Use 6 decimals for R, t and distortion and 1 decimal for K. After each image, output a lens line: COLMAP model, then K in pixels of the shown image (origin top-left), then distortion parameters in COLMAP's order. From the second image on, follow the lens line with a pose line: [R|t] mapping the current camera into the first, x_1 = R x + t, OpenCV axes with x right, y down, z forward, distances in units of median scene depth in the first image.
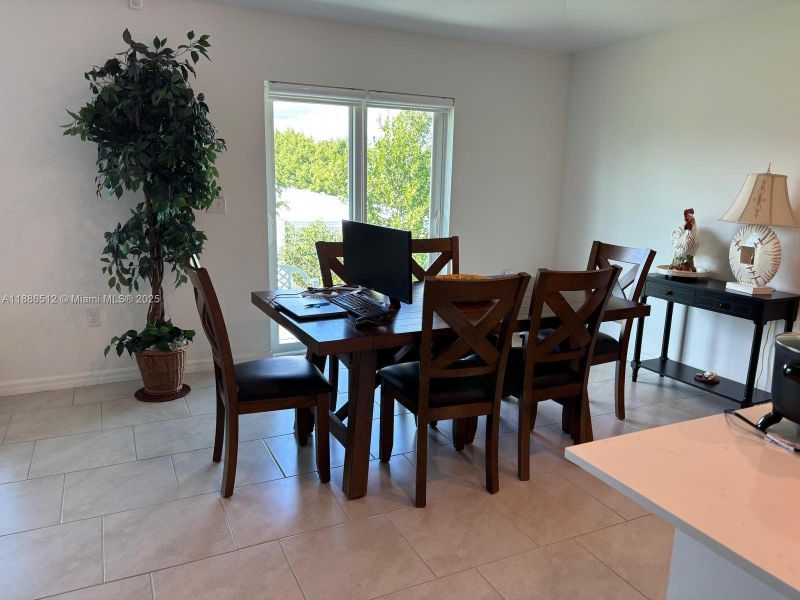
lens RADIAL K [[601.6, 0, 397.3], [0, 601.6, 300.5], [0, 0, 1]] dist [0.021213, -0.022353]
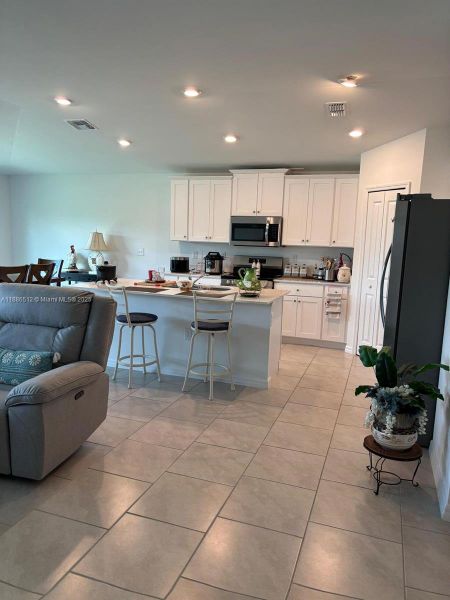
lens RADIAL K [[451.2, 0, 220.0], [0, 451.2, 306.5], [0, 0, 1]] dist [0.021213, -0.022353]
pose [[0.712549, -0.108362, 0.693204, -0.477410], [0.131754, 0.991091, 0.019497, 0.167099], [-0.689141, 0.077439, 0.720478, -0.891135]]
